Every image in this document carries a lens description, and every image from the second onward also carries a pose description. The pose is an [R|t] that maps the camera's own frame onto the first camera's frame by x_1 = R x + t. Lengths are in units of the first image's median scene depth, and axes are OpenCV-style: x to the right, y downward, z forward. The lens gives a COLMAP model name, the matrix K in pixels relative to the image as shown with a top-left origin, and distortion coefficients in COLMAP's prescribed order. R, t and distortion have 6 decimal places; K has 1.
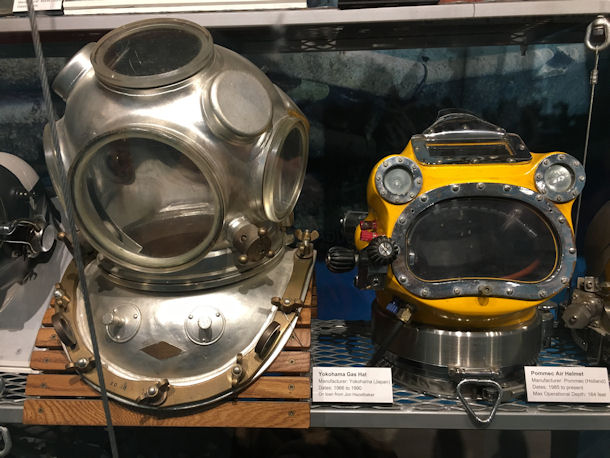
lens RADIAL K [[523.2, 0, 305.0], [0, 523.2, 229.0], [0, 0, 1]] dist [0.089601, -0.144212]
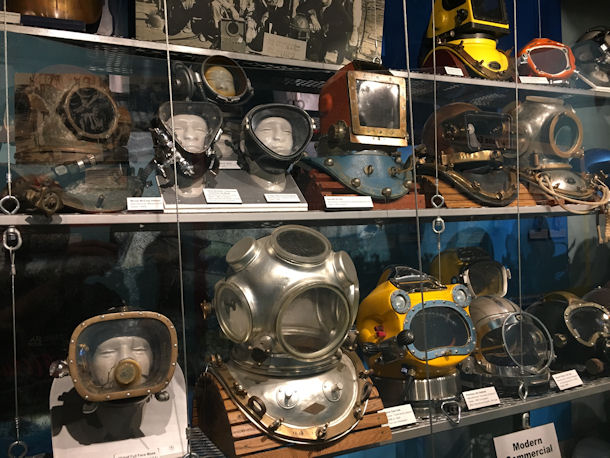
lens RADIAL K [[523.2, 0, 305.0], [0, 523.2, 229.0], [0, 0, 1]] dist [0.089601, -0.144212]
pose [[0.882132, -0.004644, 0.470980, -1.039027], [0.129399, 0.963864, -0.232857, 0.055950], [-0.452880, 0.266354, 0.850856, -0.580013]]
